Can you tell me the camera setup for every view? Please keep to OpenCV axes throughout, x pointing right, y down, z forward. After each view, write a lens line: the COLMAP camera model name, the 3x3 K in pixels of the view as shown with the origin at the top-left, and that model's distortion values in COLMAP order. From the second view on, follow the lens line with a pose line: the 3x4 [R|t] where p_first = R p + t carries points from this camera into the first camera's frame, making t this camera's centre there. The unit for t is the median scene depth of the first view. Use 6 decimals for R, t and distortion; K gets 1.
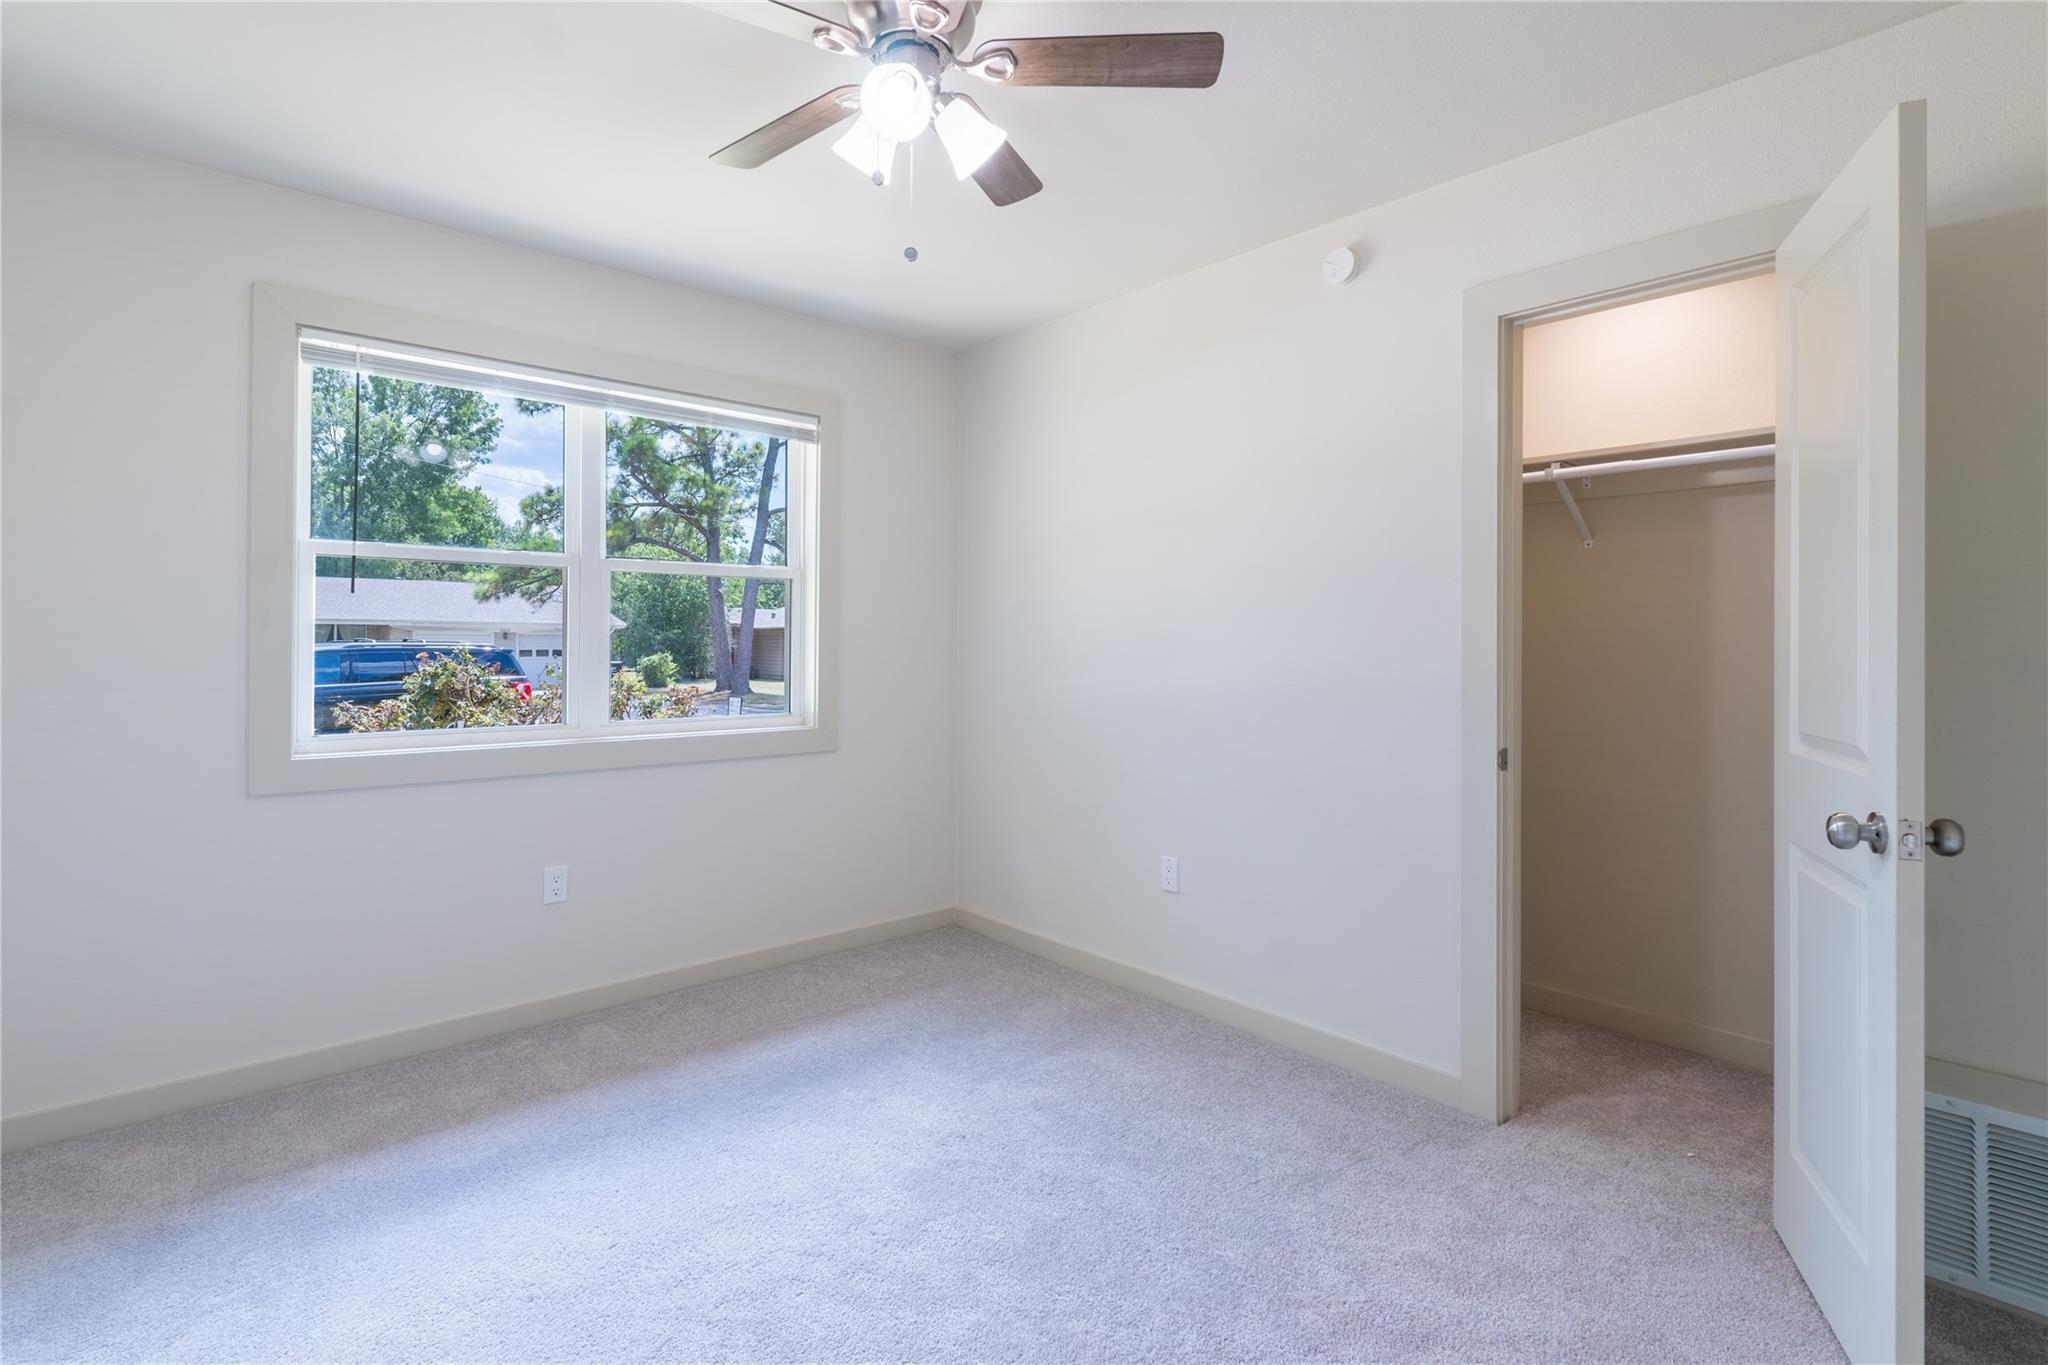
lens RADIAL K [[995.5, 0, 1044.4], [0, 995.5, 643.6], [0, 0, 1]] dist [0.005541, -0.001205]
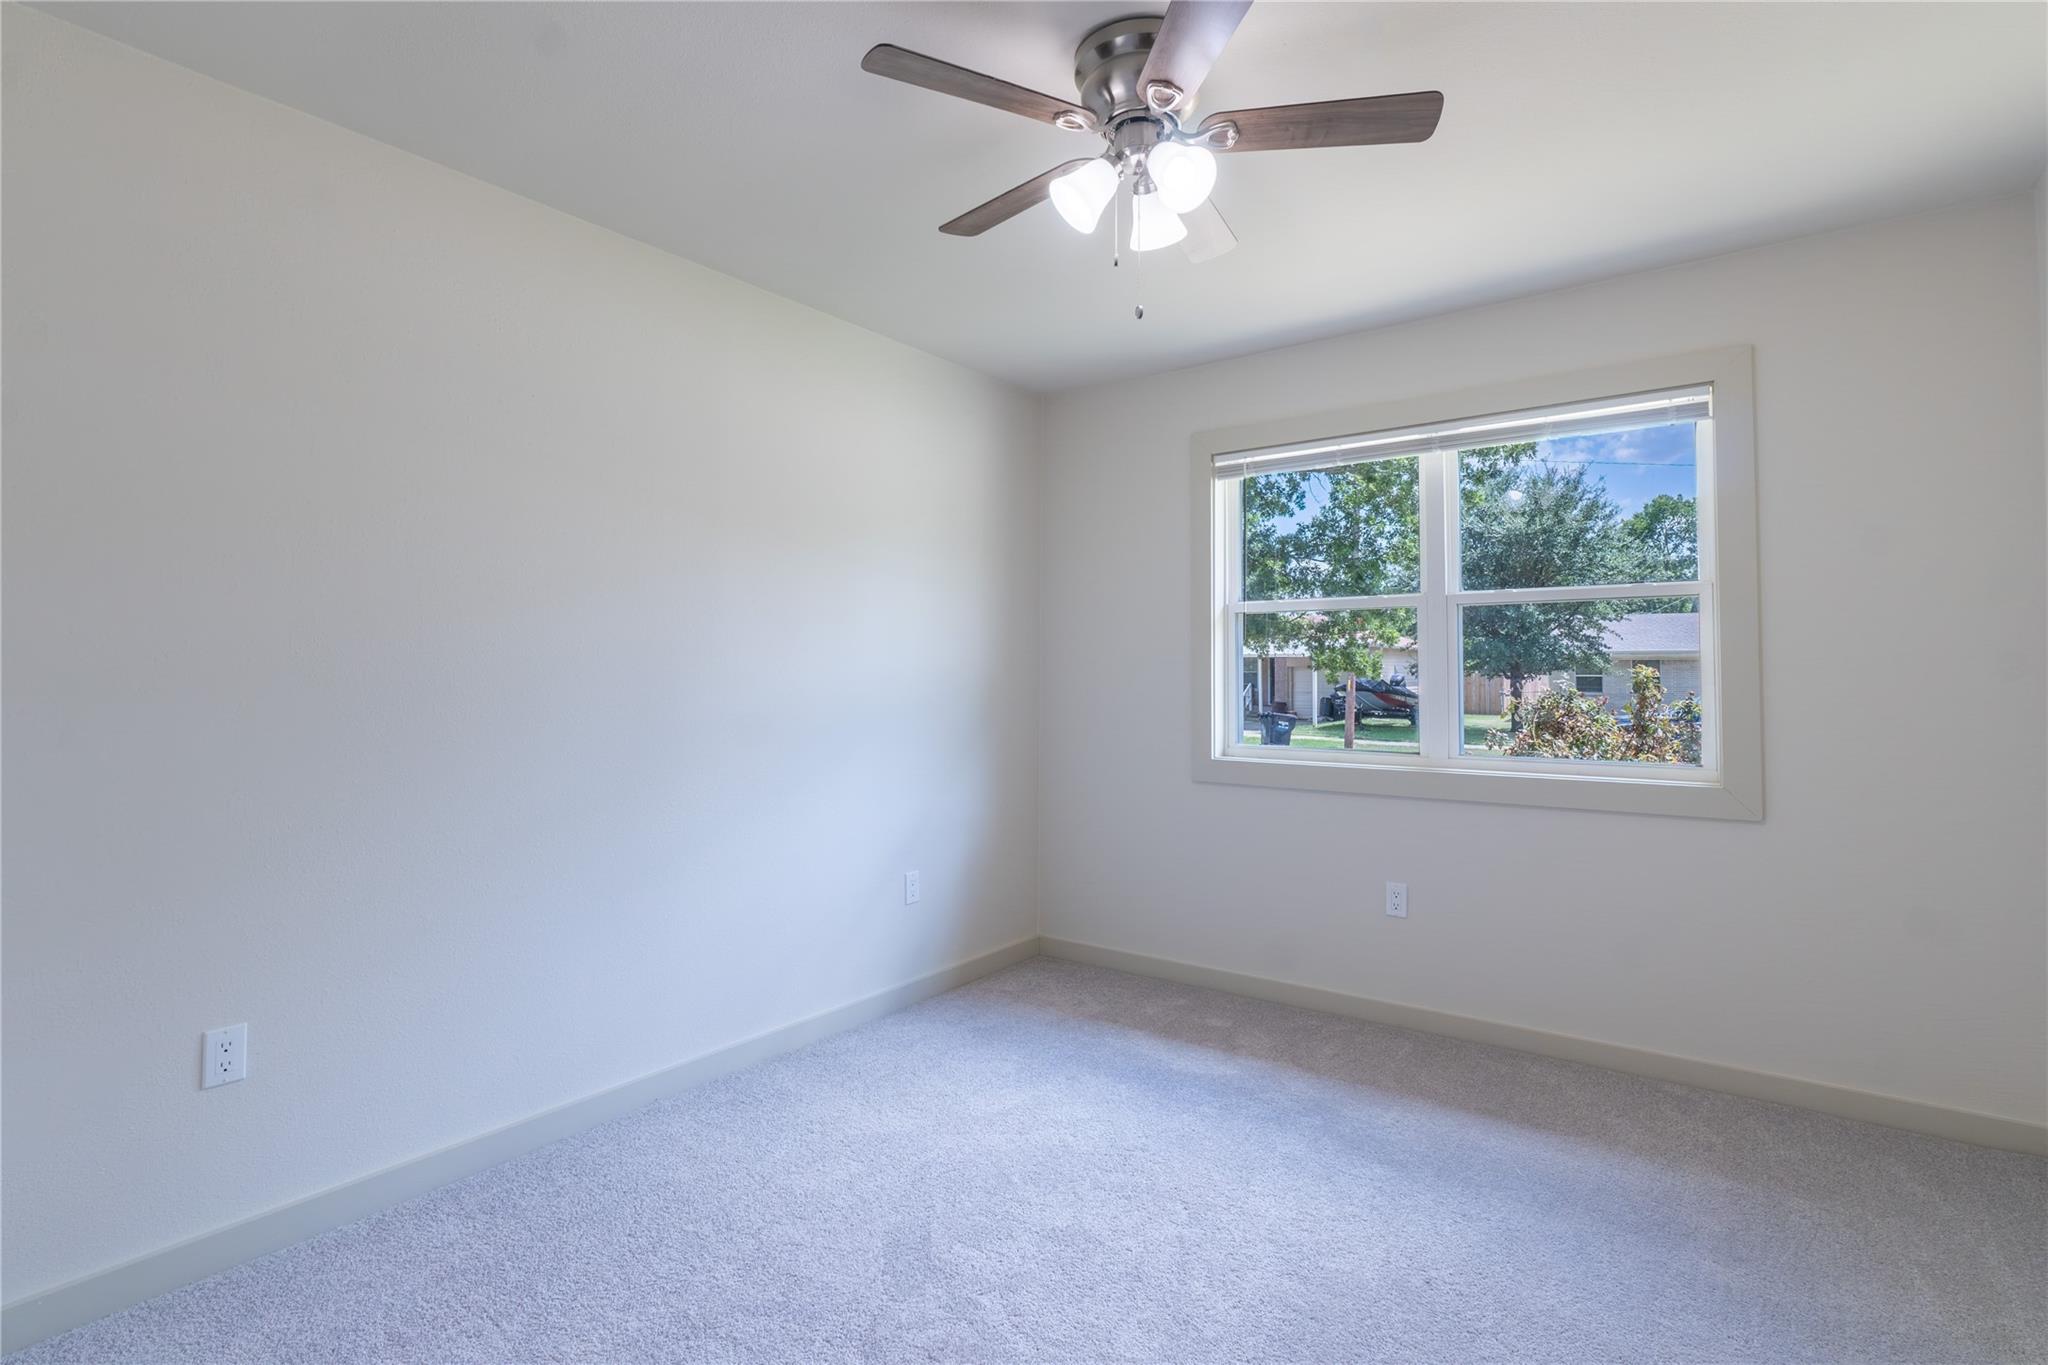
lens RADIAL K [[995.5, 0, 1028.4], [0, 995.5, 673.9], [0, 0, 1]] dist [0.005541, -0.001205]
pose [[0.188352, -0.004910, -0.982089, 0.502805], [-0.005223, 0.999968, -0.006001, 0.004232], [0.982088, 0.006260, 0.188320, 0.403064]]
